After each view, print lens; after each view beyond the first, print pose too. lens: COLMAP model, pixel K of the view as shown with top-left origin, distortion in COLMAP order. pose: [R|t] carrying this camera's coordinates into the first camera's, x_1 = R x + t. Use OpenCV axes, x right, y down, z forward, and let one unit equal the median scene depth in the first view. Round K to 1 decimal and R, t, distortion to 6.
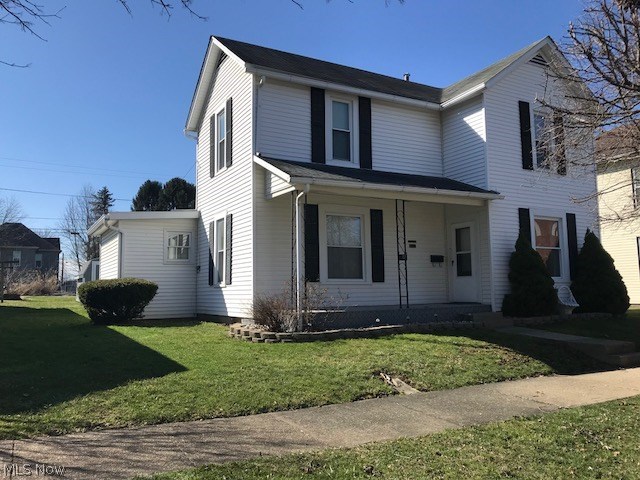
lens RADIAL K [[526.2, 0, 319.4], [0, 526.2, 241.6], [0, 0, 1]] dist [0.031067, -0.030474]
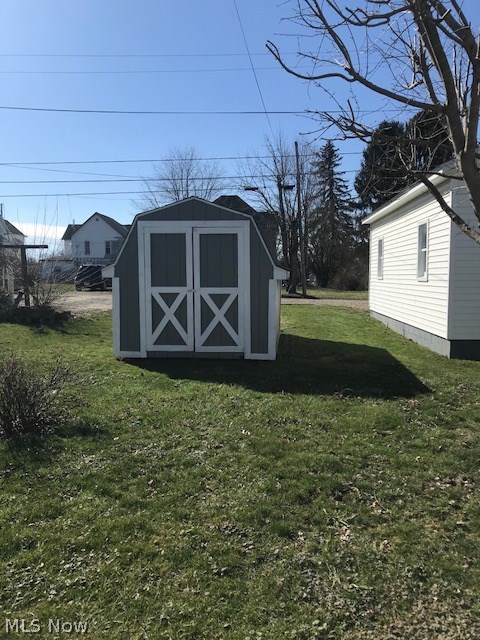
lens RADIAL K [[526.2, 0, 243.7], [0, 526.2, 318.1], [0, 0, 1]] dist [0.031067, -0.030474]
pose [[0.834057, 0.055210, -0.548908, -0.078629], [0.046433, 0.984424, 0.169569, 0.015594], [0.549720, -0.166918, 0.818502, 0.276032]]
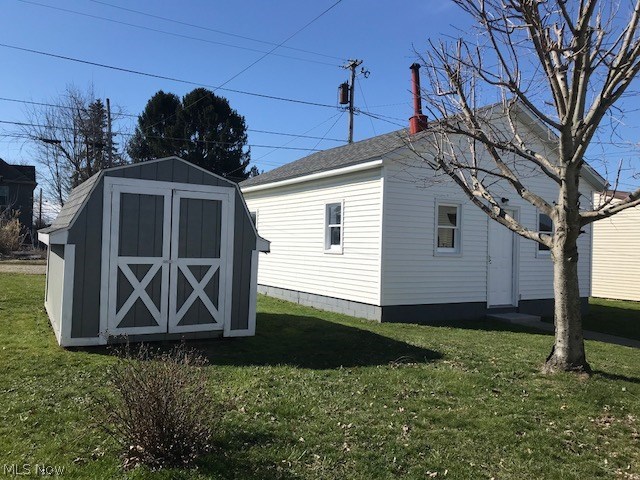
lens RADIAL K [[526.2, 0, 323.3], [0, 526.2, 241.5], [0, 0, 1]] dist [0.031067, -0.030474]
pose [[0.998722, 0.039386, 0.031663, -0.119544], [-0.042053, 0.995186, 0.088528, 0.014907], [-0.028024, -0.089747, 0.995570, 0.266459]]
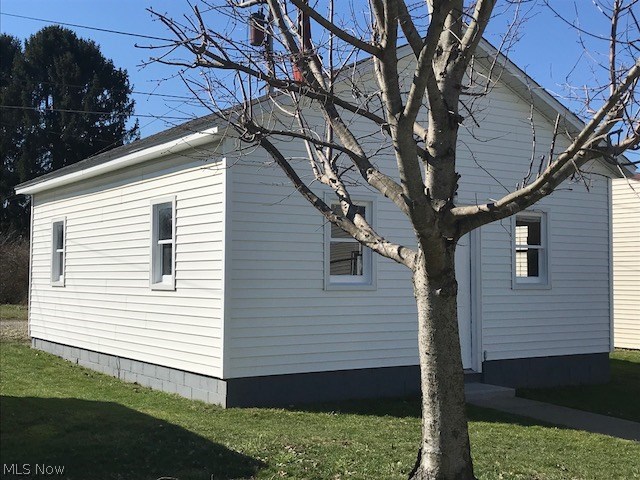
lens RADIAL K [[834.9, 0, 321.4], [0, 834.9, 235.3], [0, 0, 1]] dist [0.035686, 0.000000]
pose [[0.996774, 0.020886, 0.077498, -0.098372], [-0.024582, 0.998590, 0.047044, 0.015227], [-0.076406, -0.048798, 0.995882, 0.274580]]
